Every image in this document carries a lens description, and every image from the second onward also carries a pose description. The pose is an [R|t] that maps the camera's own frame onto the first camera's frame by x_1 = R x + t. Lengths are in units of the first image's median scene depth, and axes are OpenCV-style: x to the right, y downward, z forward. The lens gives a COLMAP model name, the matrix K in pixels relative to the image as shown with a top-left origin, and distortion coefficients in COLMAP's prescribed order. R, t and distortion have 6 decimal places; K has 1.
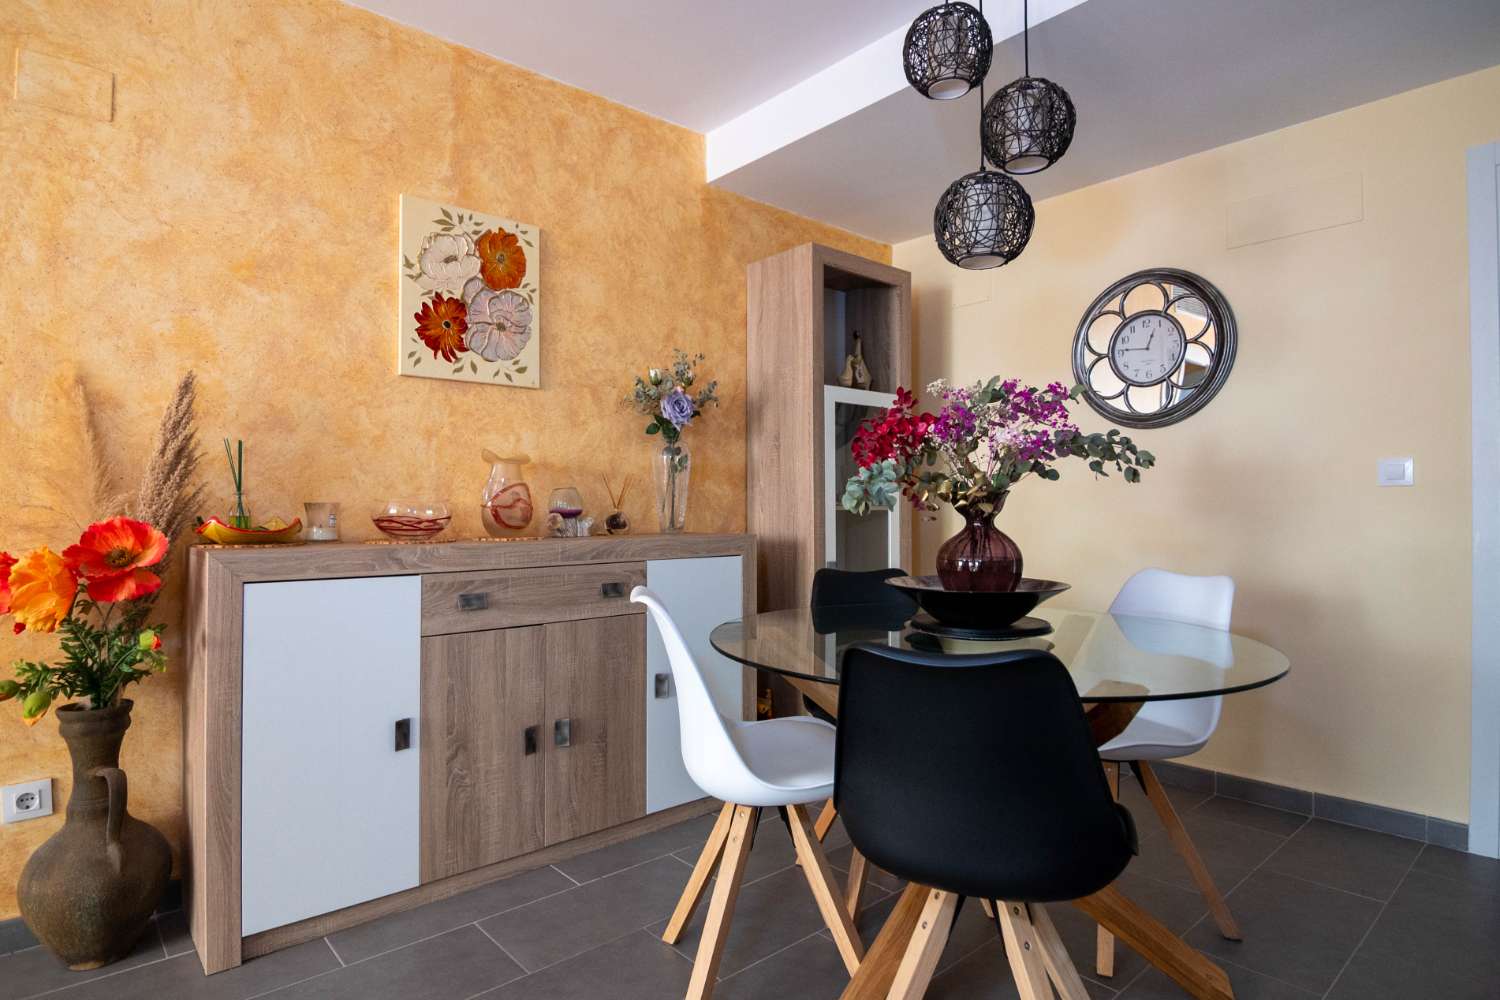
lens RADIAL K [[804.4, 0, 748.9], [0, 804.4, 501.6], [0, 0, 1]] dist [-0.000884, -0.000067]
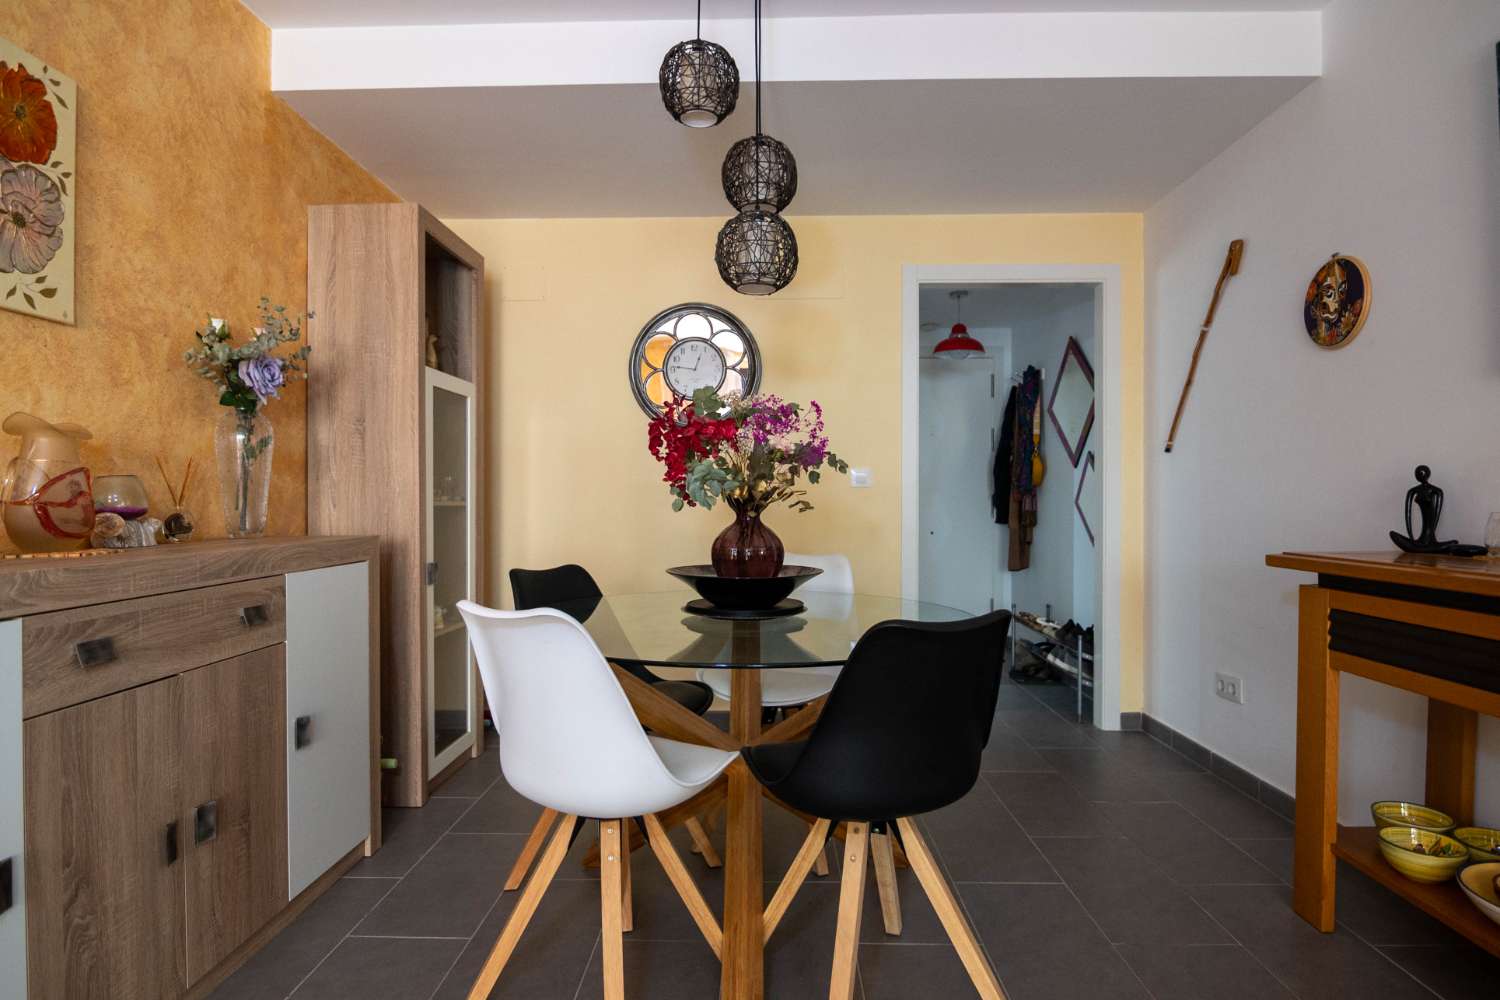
lens RADIAL K [[806.0, 0, 743.8], [0, 806.0, 499.7], [0, 0, 1]] dist [-0.014397, -0.002545]
pose [[0.681953, 0.001335, 0.731395, -0.352033], [-0.006825, 0.999966, 0.004538, -0.003143], [-0.731364, -0.008086, 0.681939, 0.145231]]
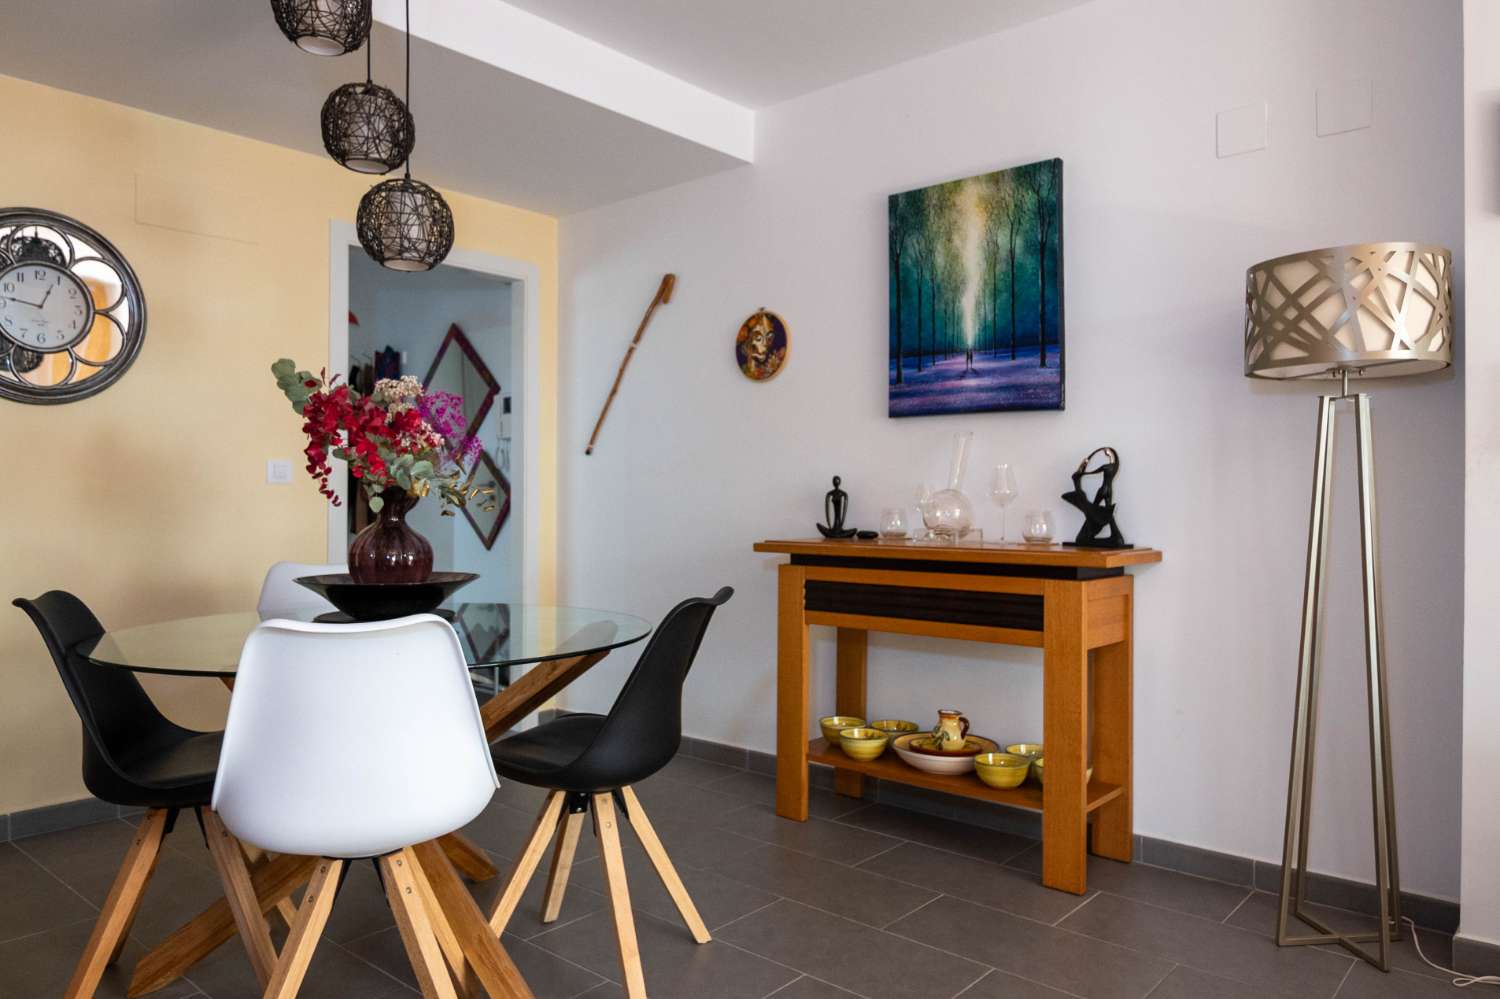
lens RADIAL K [[1019.2, 0, 749.6], [0, 1019.2, 496.6], [0, 0, 1]] dist [0.002424, -0.005115]
pose [[-0.131340, 0.004429, 0.991328, -0.676075], [-0.011415, 0.999917, -0.005980, 0.000297], [-0.991272, -0.012101, -0.131278, 0.463618]]
